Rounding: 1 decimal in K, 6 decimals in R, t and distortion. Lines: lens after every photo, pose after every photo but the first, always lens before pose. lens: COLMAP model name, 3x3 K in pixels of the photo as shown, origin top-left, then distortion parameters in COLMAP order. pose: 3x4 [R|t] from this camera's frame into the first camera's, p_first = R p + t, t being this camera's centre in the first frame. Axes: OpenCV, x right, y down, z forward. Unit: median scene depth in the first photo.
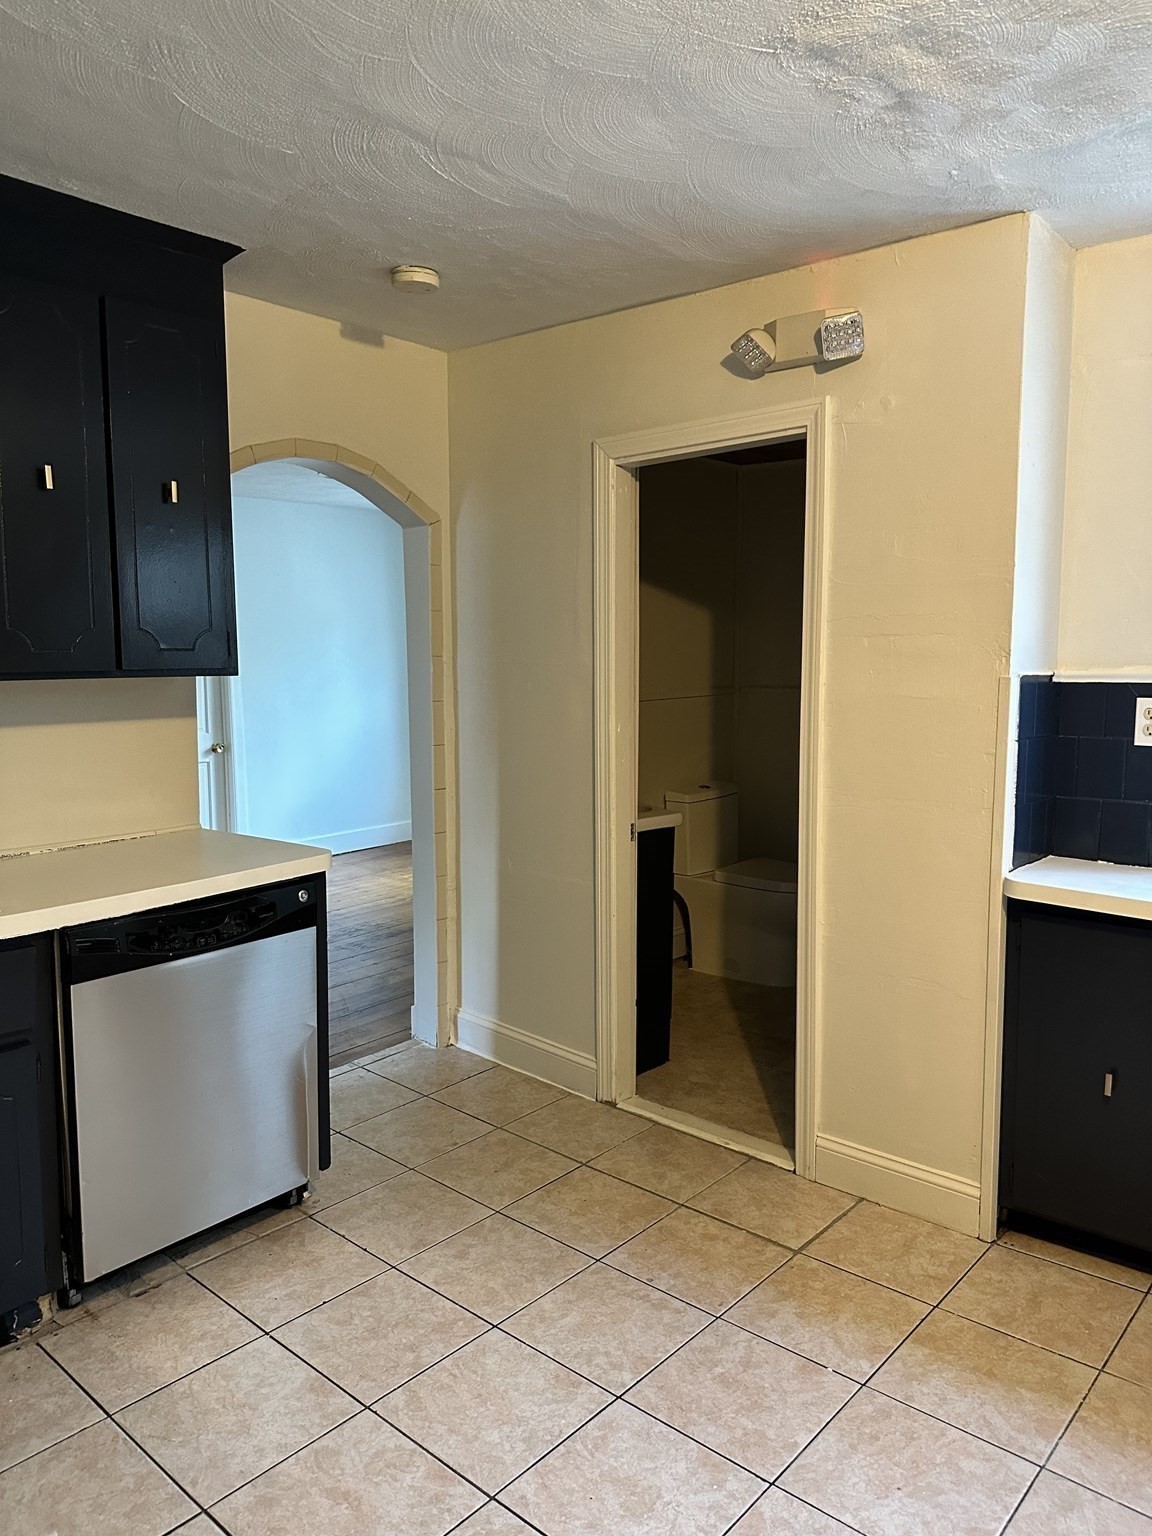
lens RADIAL K [[1083.0, 0, 571.3], [0, 1083.0, 767.4], [0, 0, 1]] dist [0.006587, -0.016662]
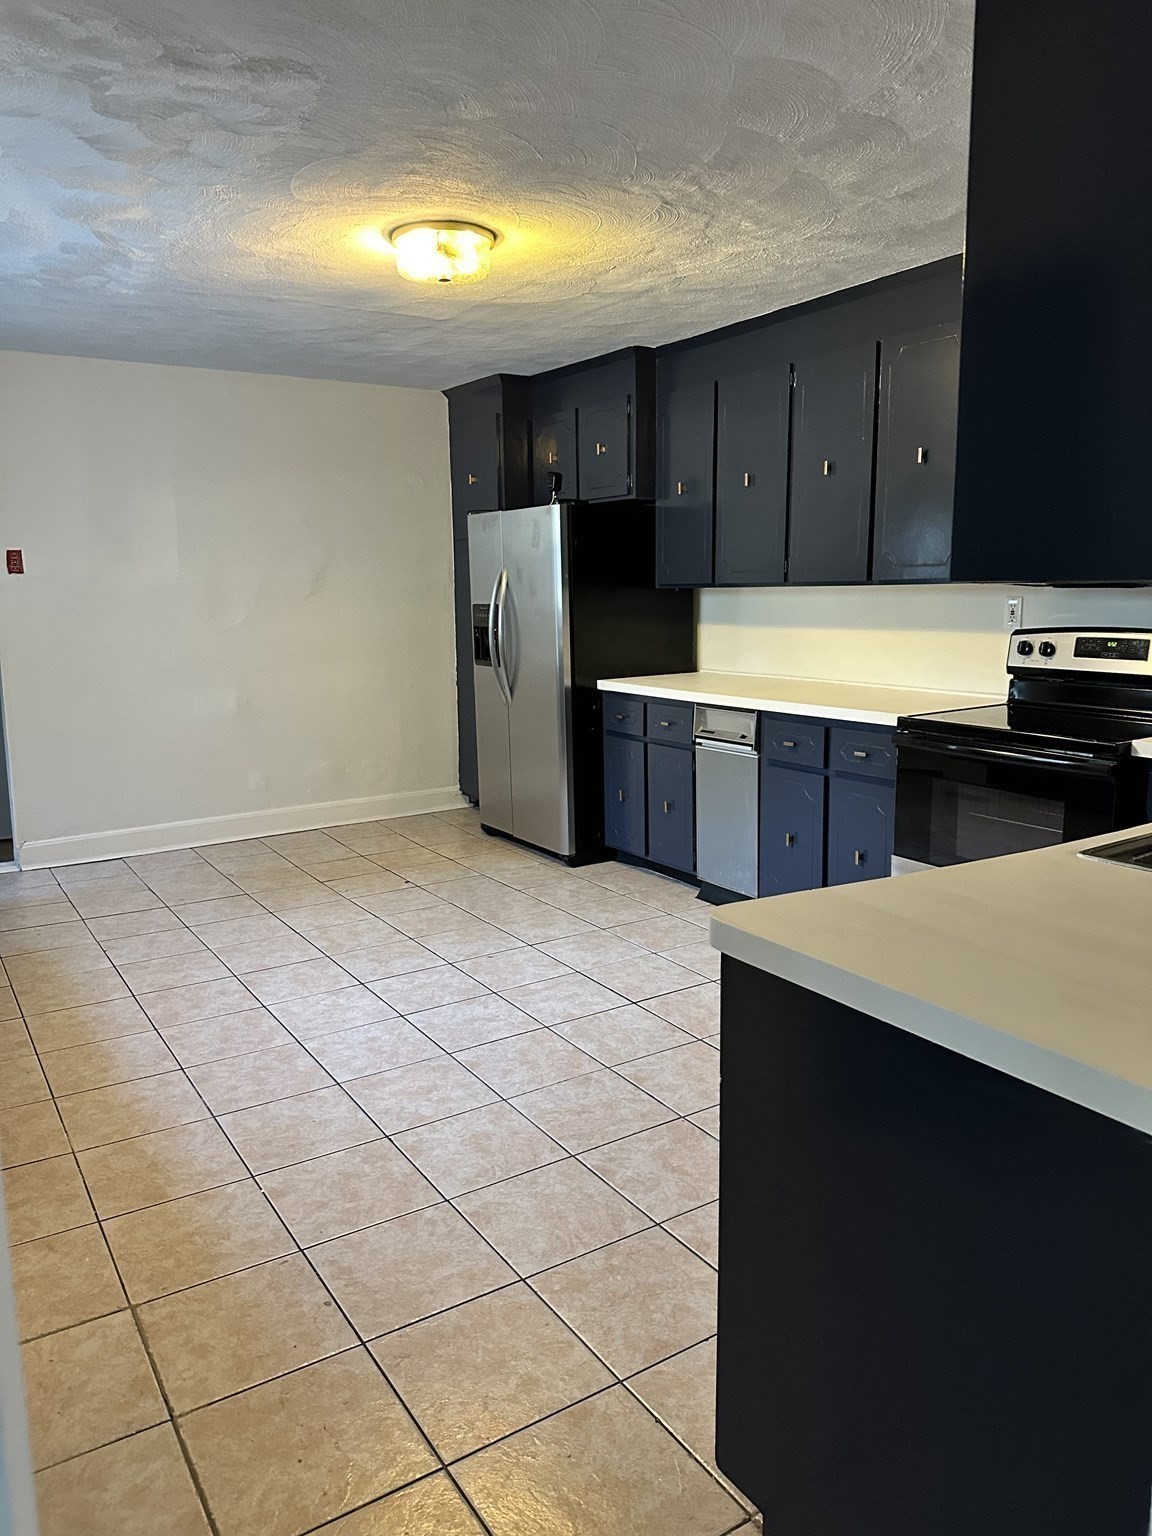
lens RADIAL K [[1083.0, 0, 580.4], [0, 1083.0, 781.3], [0, 0, 1]] dist [0.006587, -0.016662]
pose [[-0.965214, -0.037164, 0.258806, -0.348622], [0.036707, 0.960782, 0.274865, -0.157005], [-0.258871, 0.274804, -0.925996, 1.752542]]
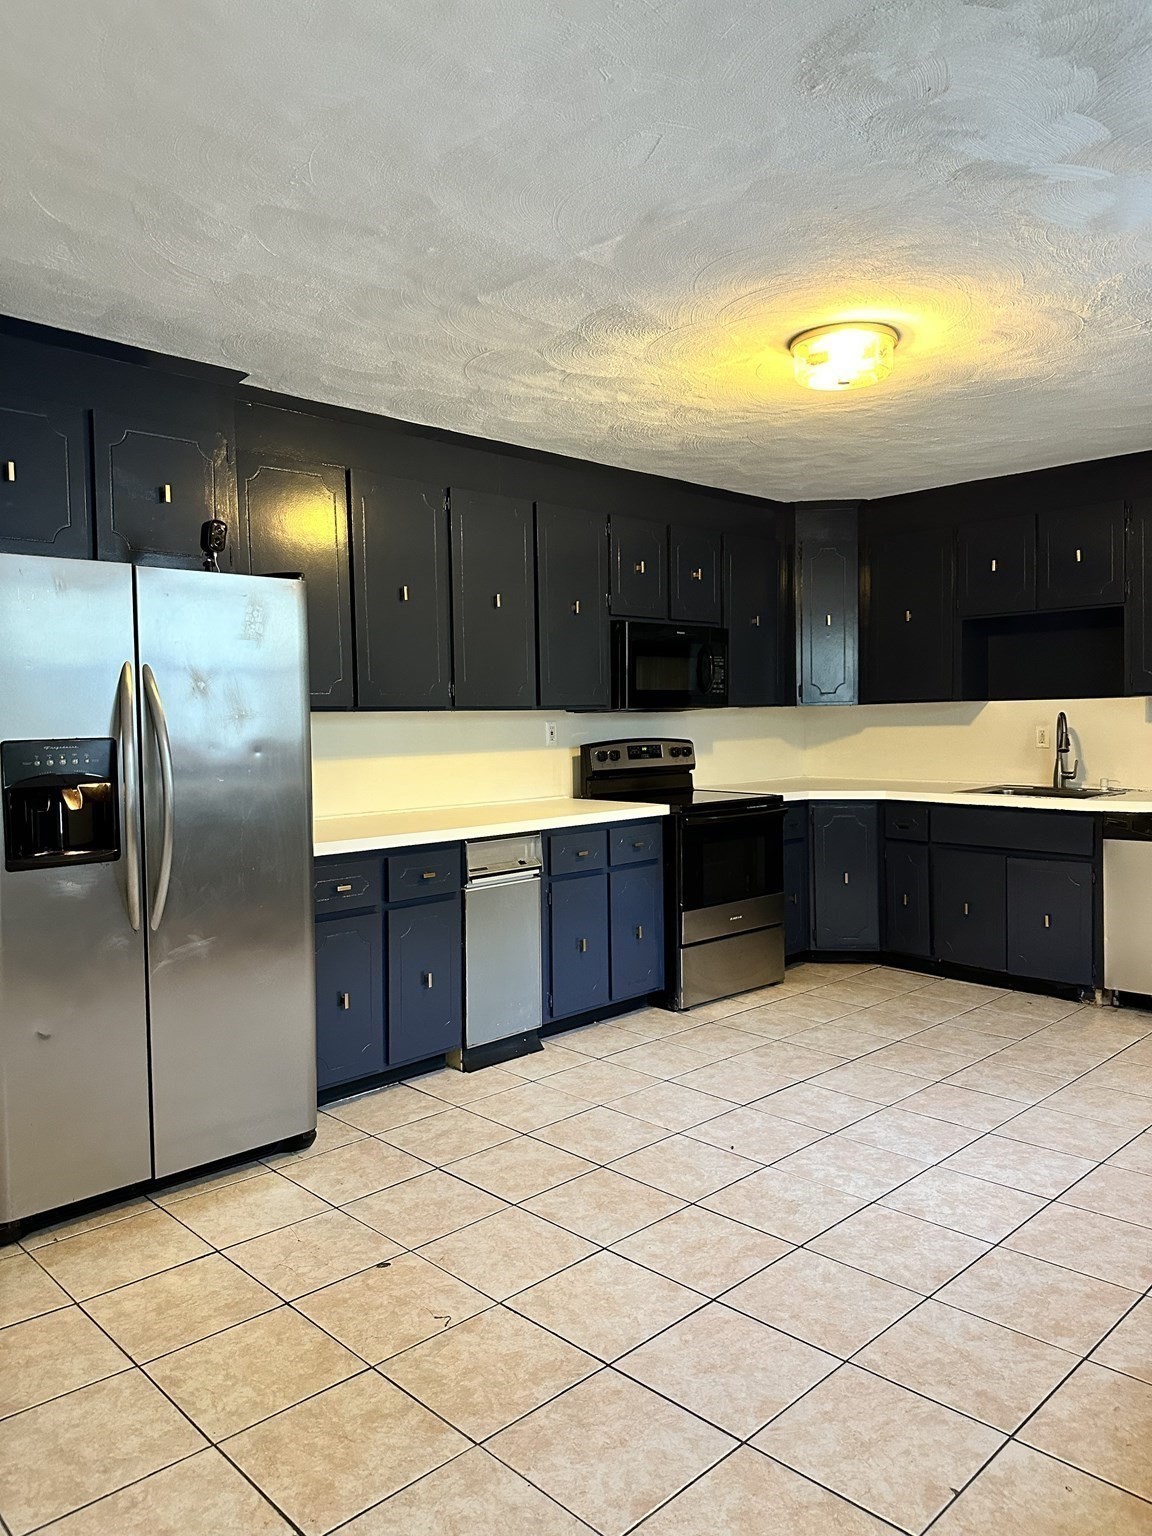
lens RADIAL K [[1083.0, 0, 583.4], [0, 1083.0, 755.3], [0, 0, 1]] dist [0.006587, -0.016662]
pose [[-0.067199, 0.041613, -0.996871, 1.656472], [-0.088394, 0.994953, 0.047491, 0.022581], [0.993816, 0.091309, -0.063181, 0.097816]]
